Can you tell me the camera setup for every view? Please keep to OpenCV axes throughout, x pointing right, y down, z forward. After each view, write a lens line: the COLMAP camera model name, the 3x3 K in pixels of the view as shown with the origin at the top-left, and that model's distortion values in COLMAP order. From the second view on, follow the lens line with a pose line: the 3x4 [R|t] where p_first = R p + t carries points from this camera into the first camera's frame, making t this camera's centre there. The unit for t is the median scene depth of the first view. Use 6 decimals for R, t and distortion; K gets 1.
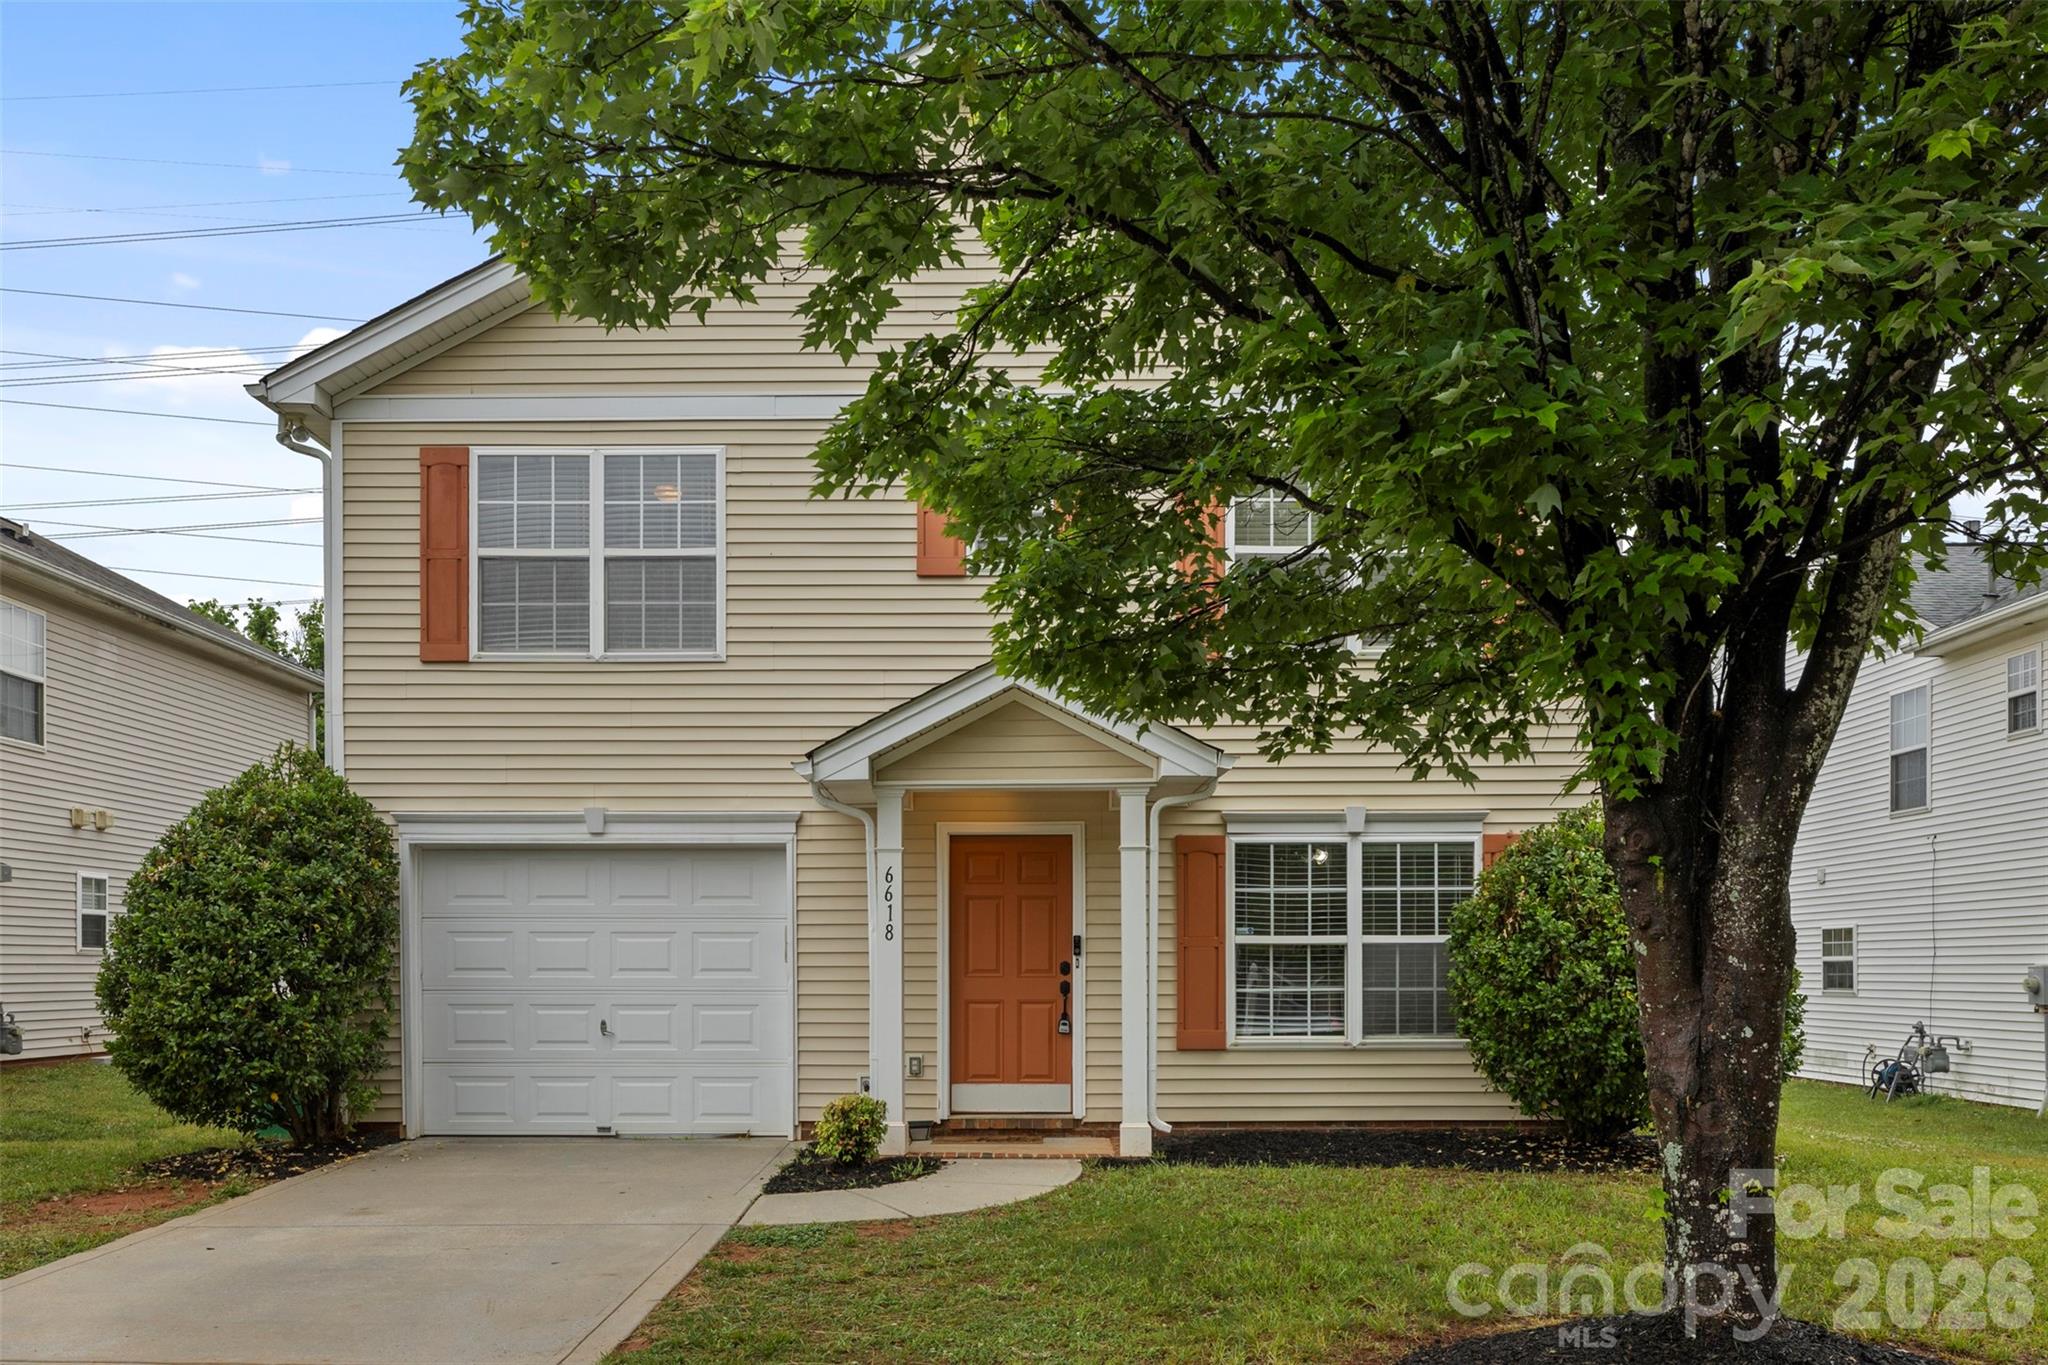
lens RADIAL K [[1610.8, 0, 959.8], [0, 1610.8, 730.6], [0, 0, 1]] dist [-0.007583, 0.002276]
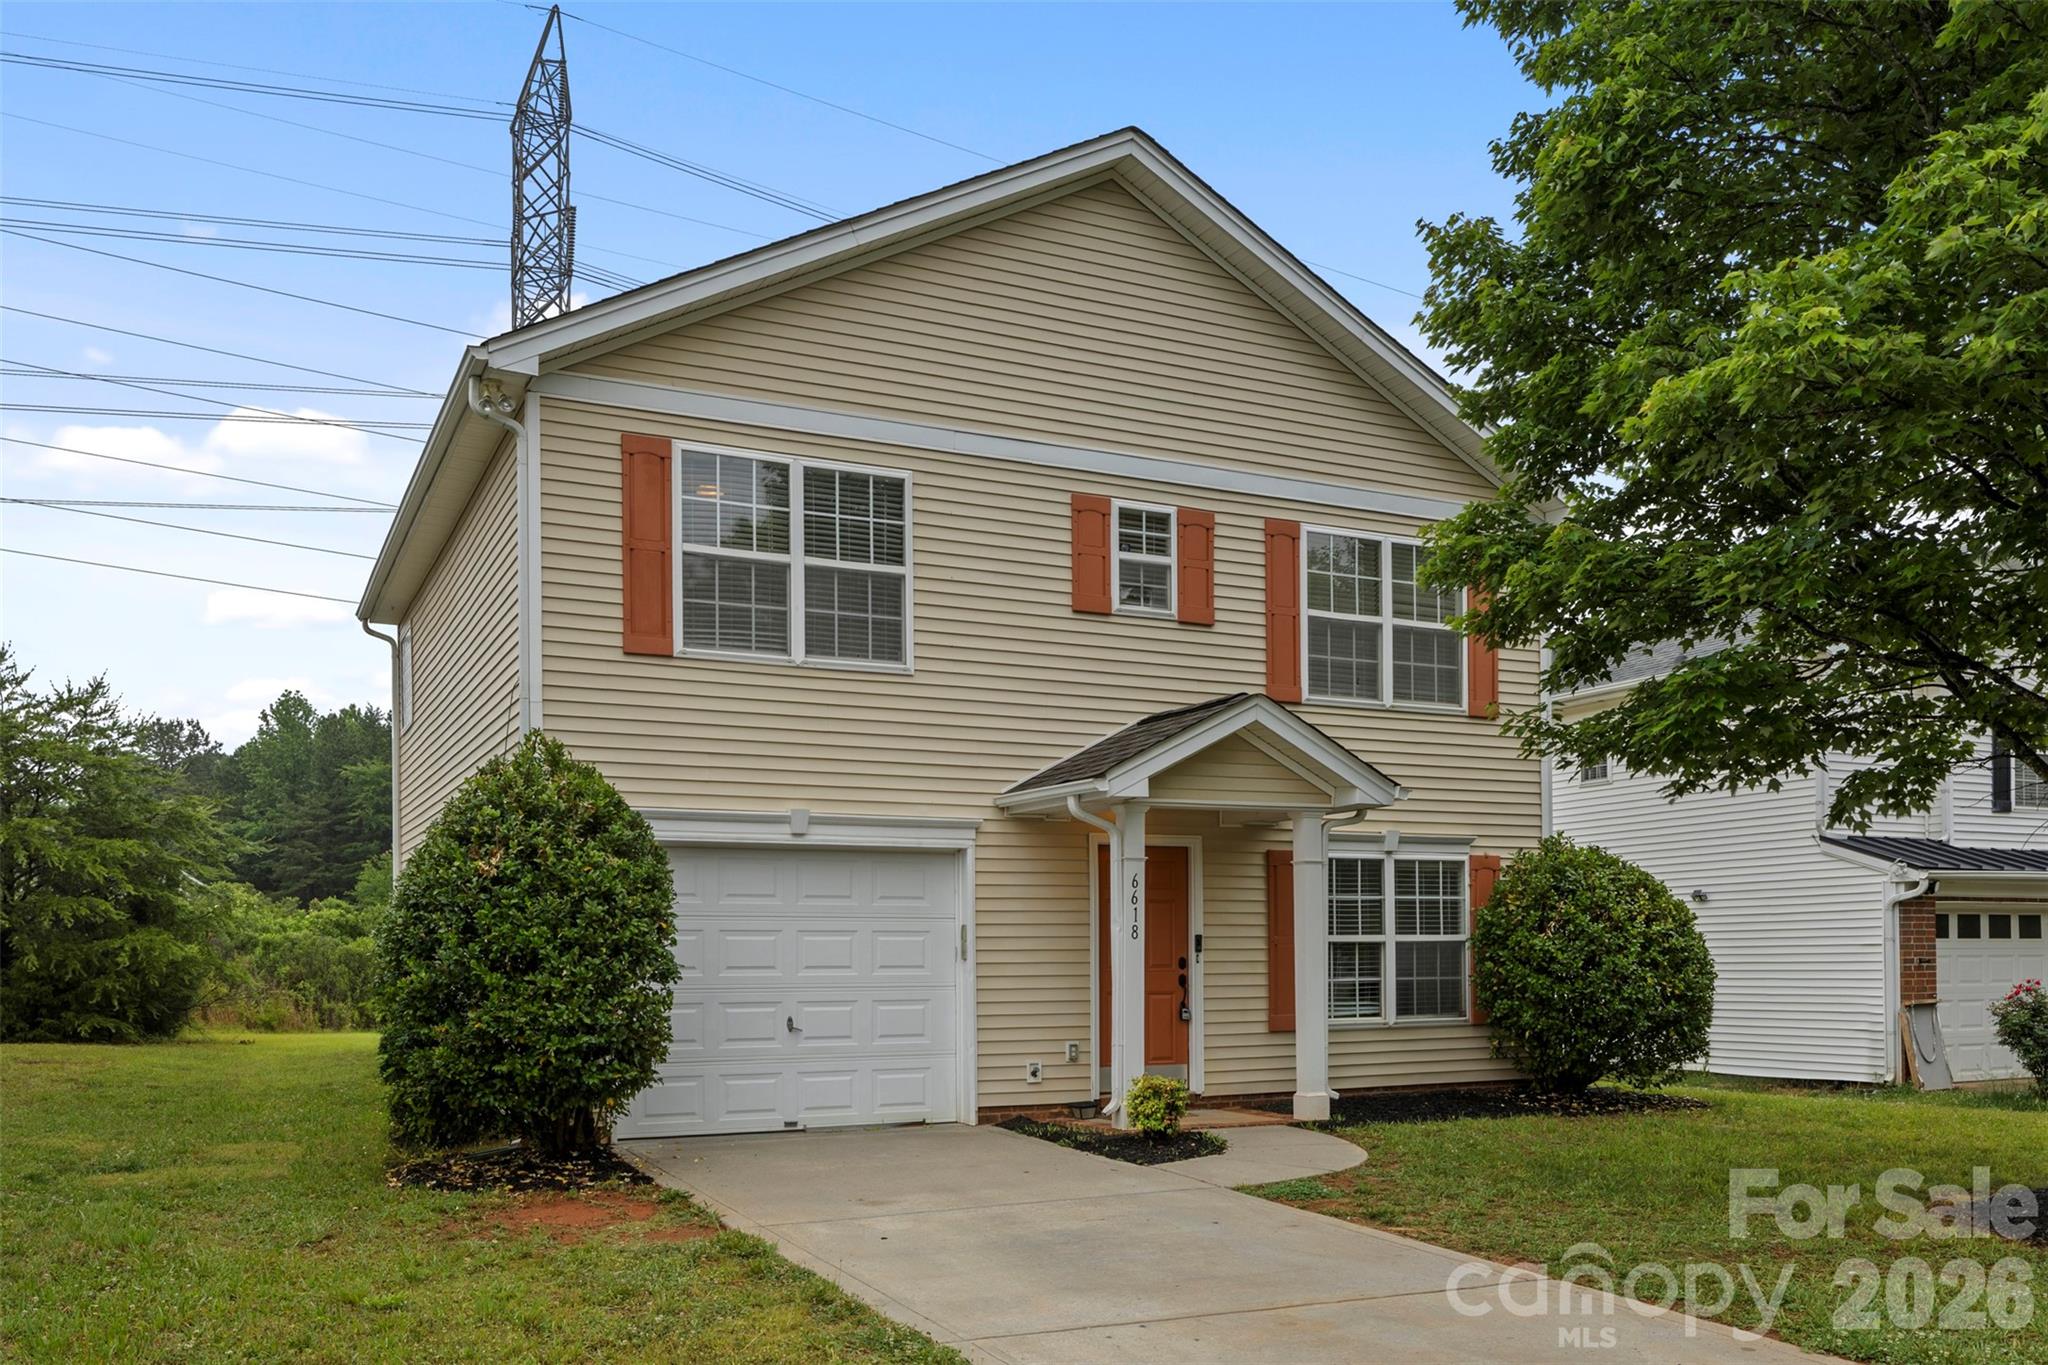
lens RADIAL K [[1610.8, 0, 1019.3], [0, 1610.8, 692.1], [0, 0, 1]] dist [-0.007583, 0.002276]
pose [[0.897865, 0.066991, 0.435144, -0.553225], [-0.057741, 0.997737, -0.034462, 0.000806], [-0.436468, 0.005817, 0.899701, 0.015330]]
